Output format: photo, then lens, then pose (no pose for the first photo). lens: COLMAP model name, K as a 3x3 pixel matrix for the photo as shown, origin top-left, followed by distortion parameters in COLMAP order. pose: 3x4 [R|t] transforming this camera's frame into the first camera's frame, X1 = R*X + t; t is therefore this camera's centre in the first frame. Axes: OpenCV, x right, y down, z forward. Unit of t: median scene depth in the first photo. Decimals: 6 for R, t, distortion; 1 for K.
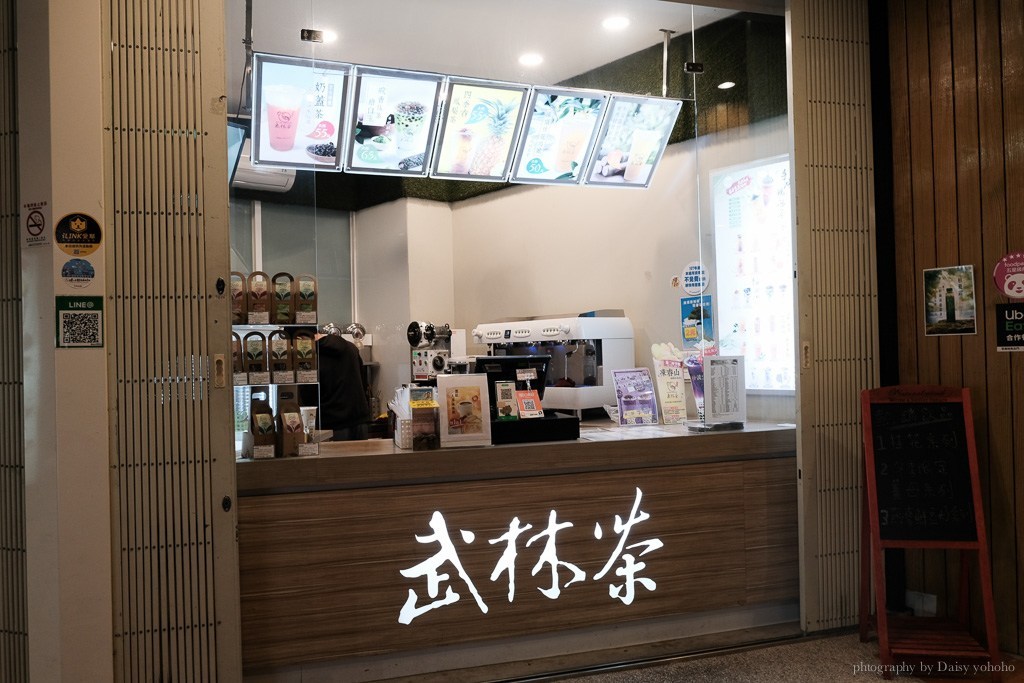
lens RADIAL K [[777.1, 0, 509.4], [0, 777.1, 340.8], [0, 0, 1]] dist [-0.026165, 0.003039]
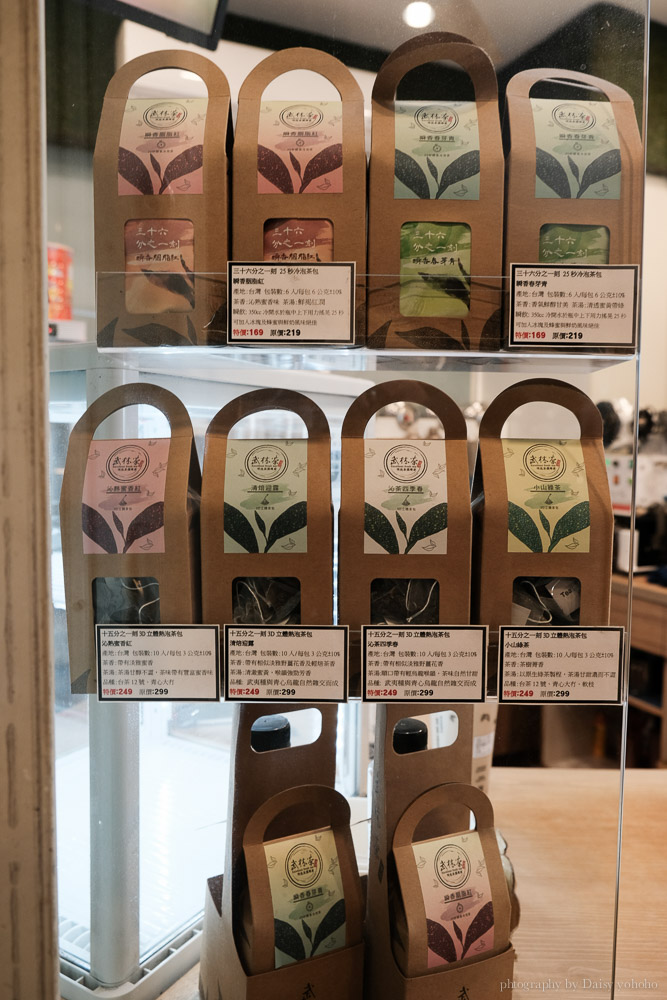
lens RADIAL K [[758.9, 0, 333.6], [0, 758.9, 497.1], [0, 0, 1]] dist [-0.026165, 0.003039]
pose [[0.957255, 0.059118, -0.283141, -0.261984], [-0.032860, 0.994780, 0.096610, -0.004292], [0.287374, -0.083176, 0.954200, 0.829324]]
